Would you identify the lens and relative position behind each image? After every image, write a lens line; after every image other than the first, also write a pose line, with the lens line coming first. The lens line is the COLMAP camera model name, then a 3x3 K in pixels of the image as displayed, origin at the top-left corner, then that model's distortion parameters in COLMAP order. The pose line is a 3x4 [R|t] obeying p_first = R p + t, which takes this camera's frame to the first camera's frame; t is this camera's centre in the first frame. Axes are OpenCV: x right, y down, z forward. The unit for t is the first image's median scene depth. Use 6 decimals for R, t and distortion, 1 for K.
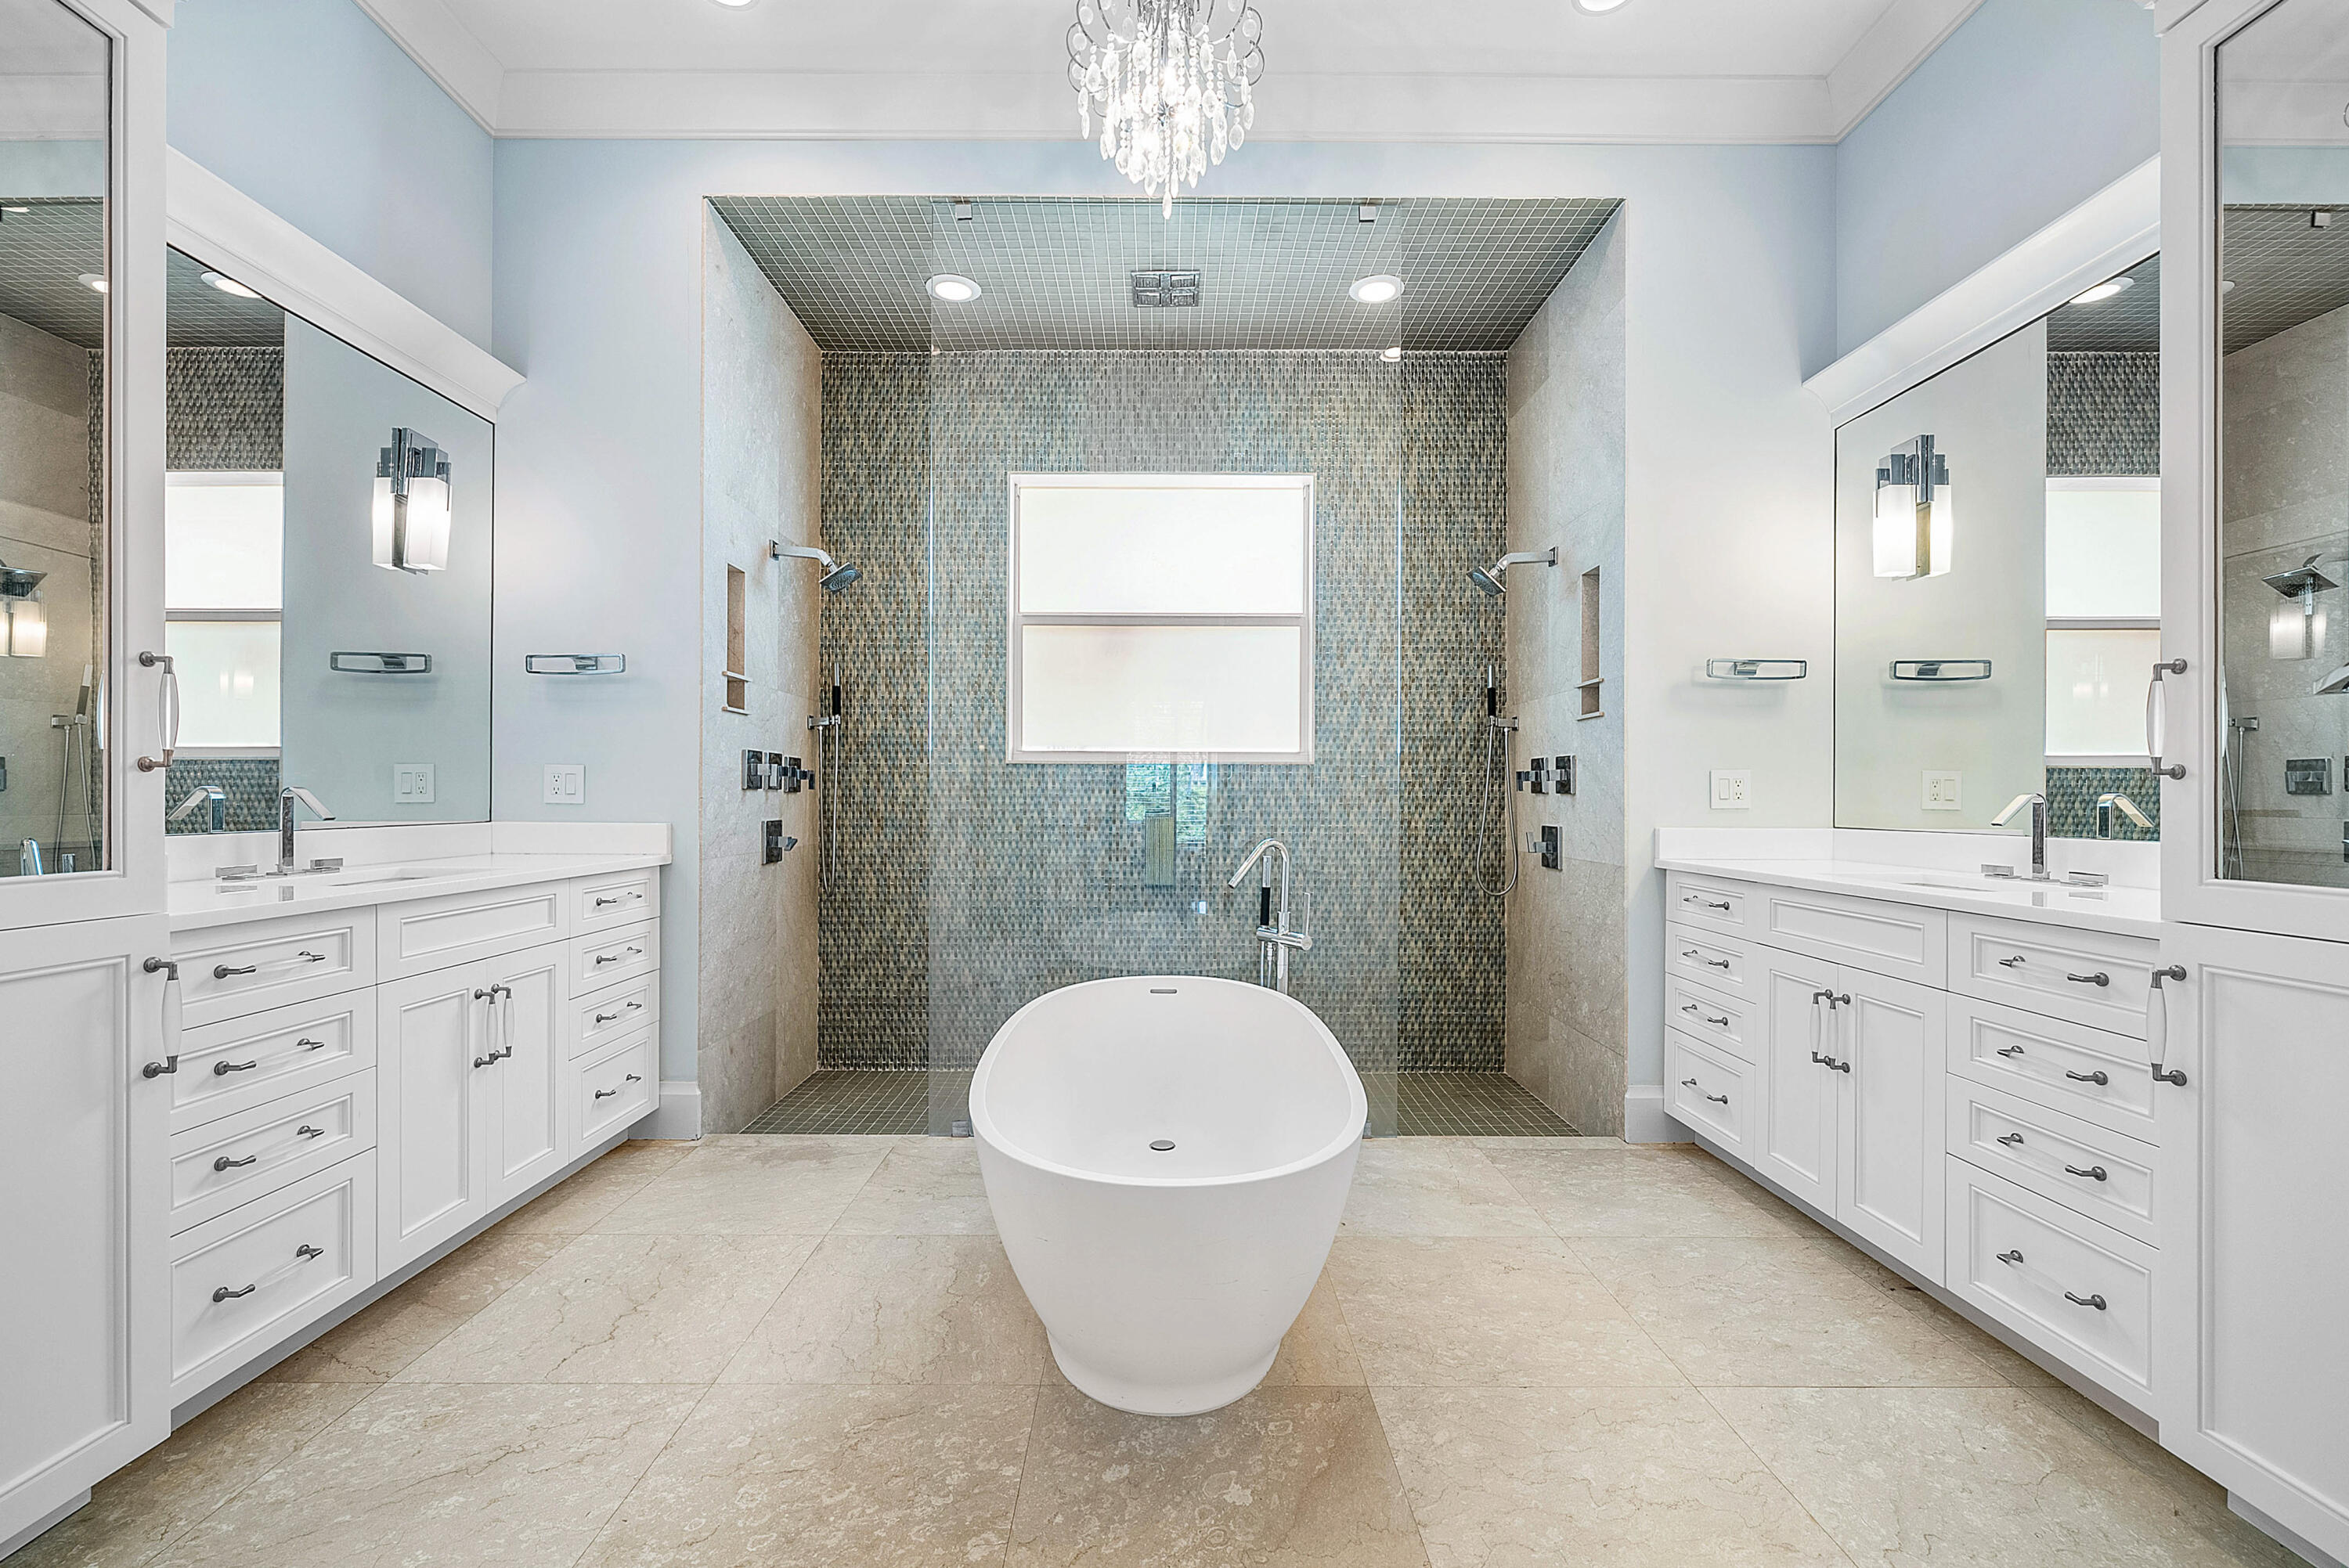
lens RADIAL K [[971.2, 0, 1169.5], [0, 971.2, 798.5], [0, 0, 1]] dist [-0.001307, 0.001150]
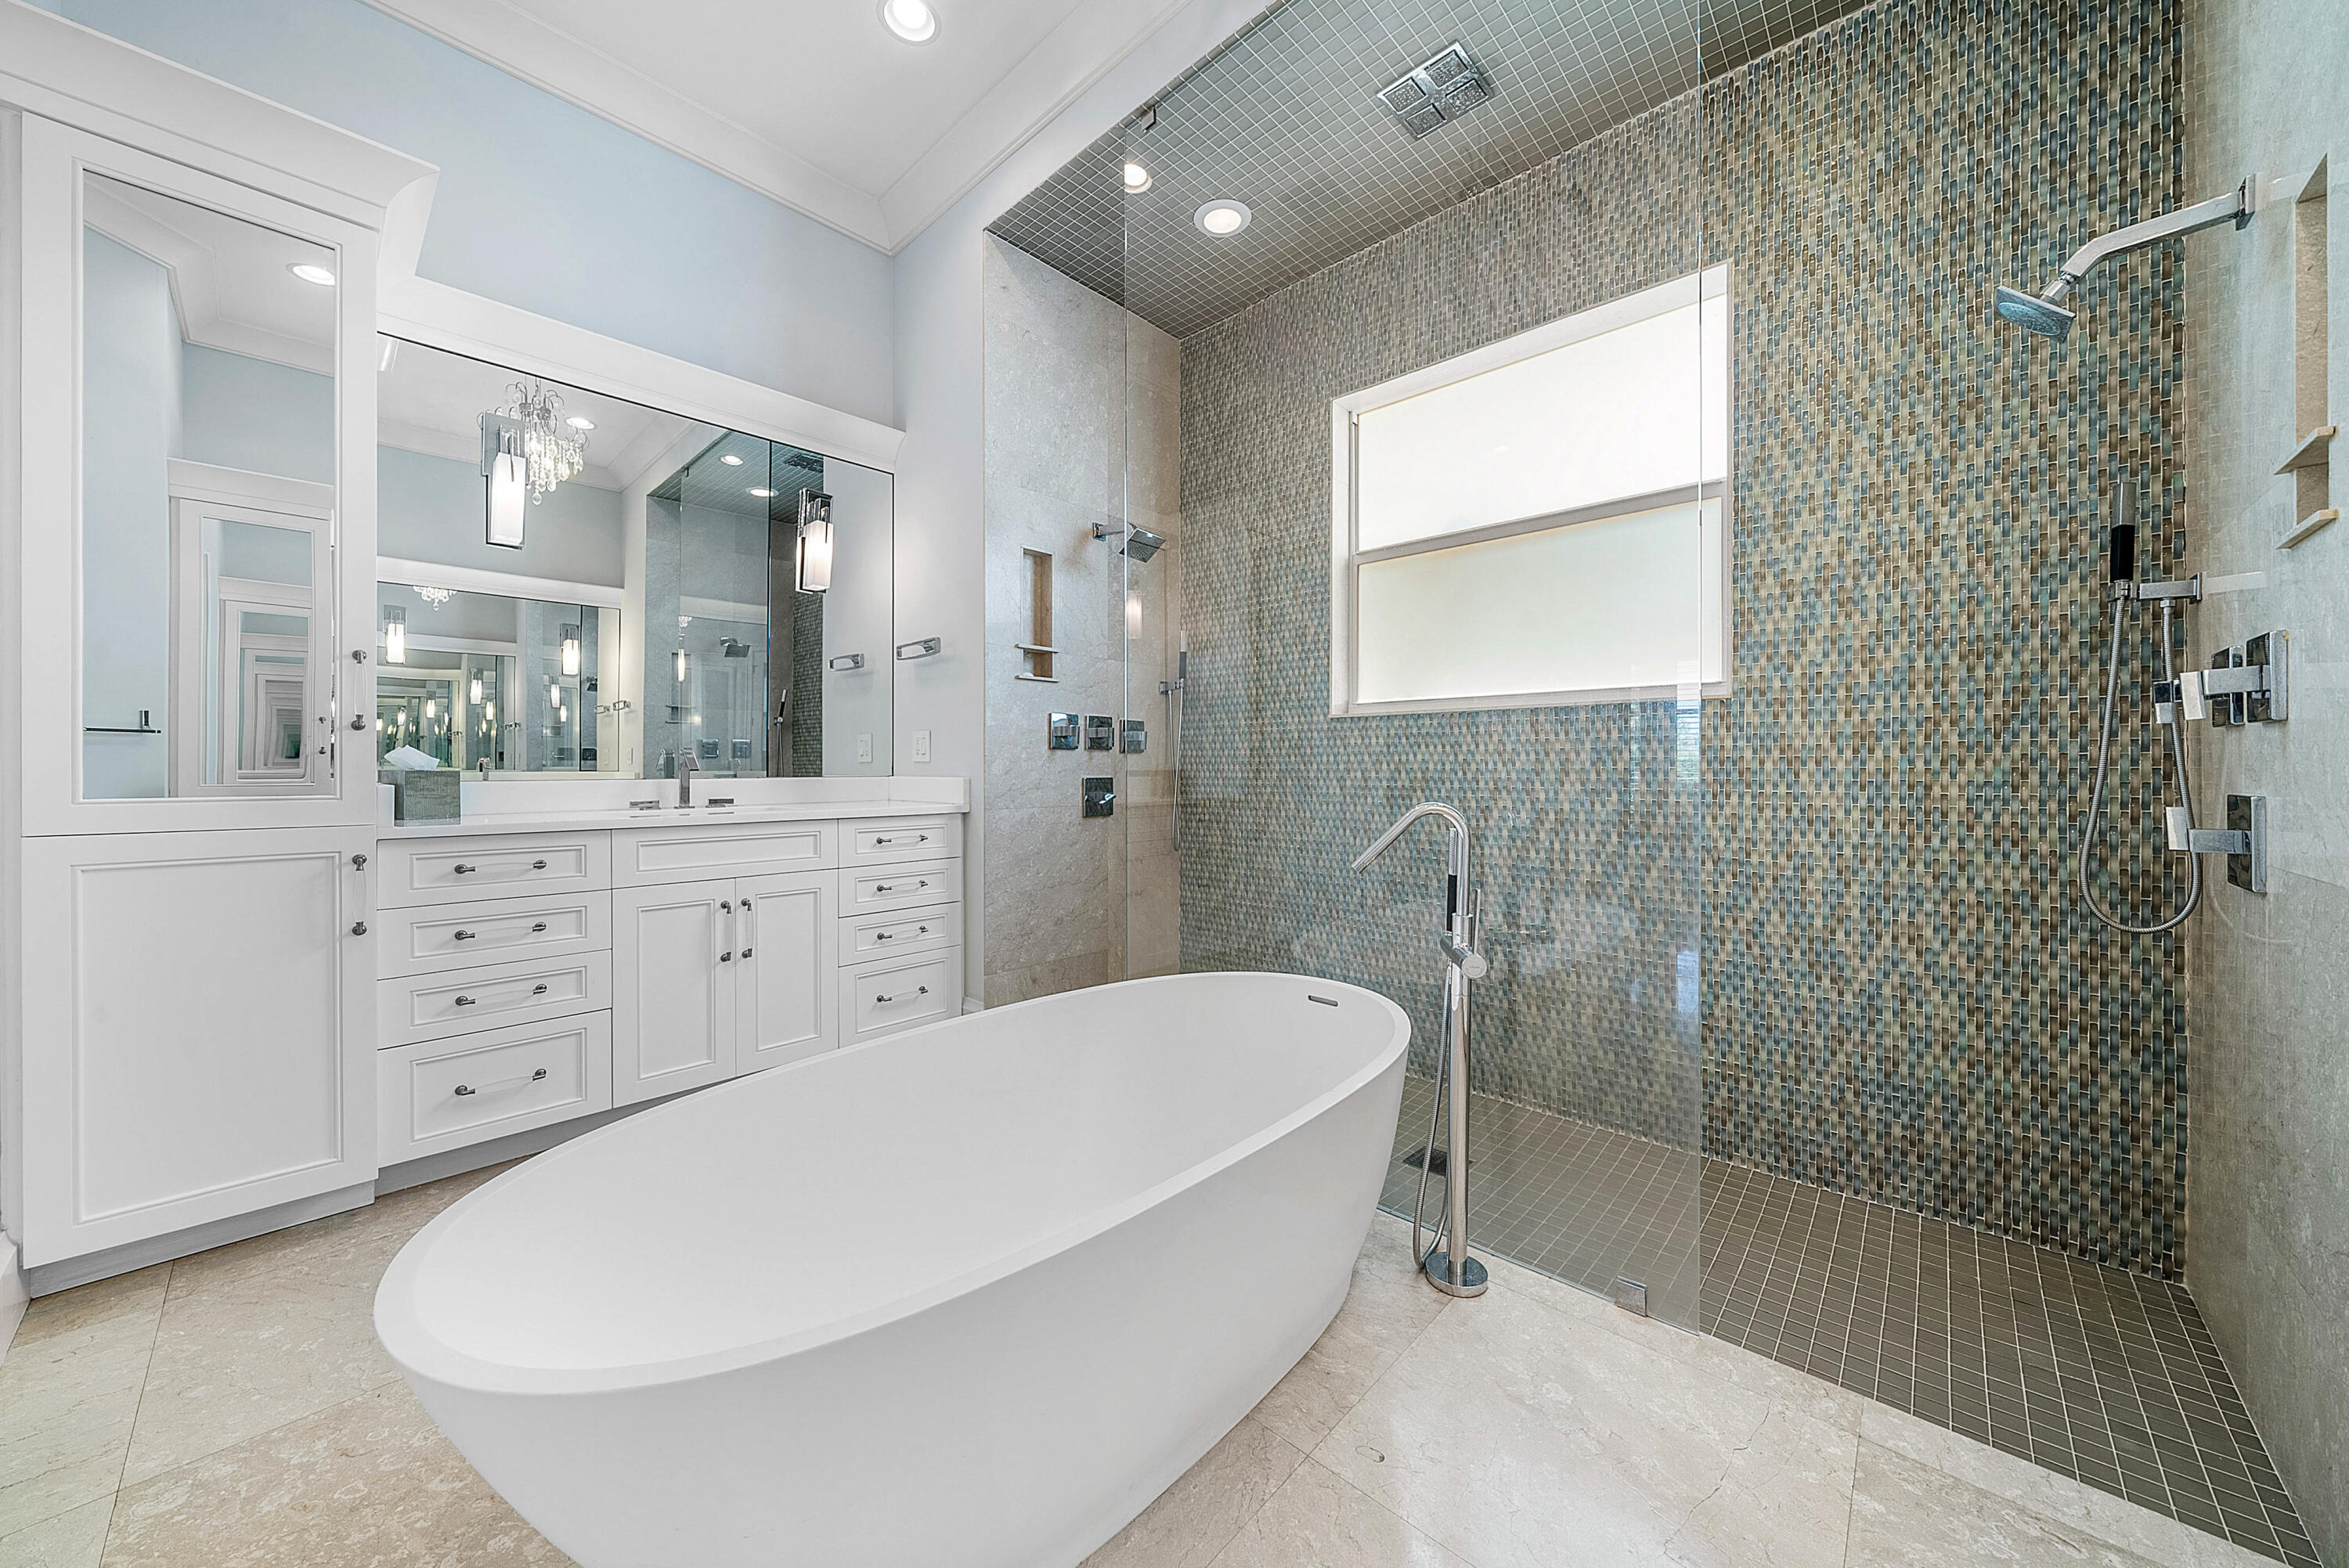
lens RADIAL K [[825.4, 0, 1174.5], [0, 825.4, 769.9], [0, 0, 1]] dist [-0.000816, -0.000312]
pose [[0.727608, -0.003365, -0.685985, 0.259735], [0.002468, 0.999994, -0.002289, 0.014321], [0.685989, -0.000028, 0.727612, 0.332530]]
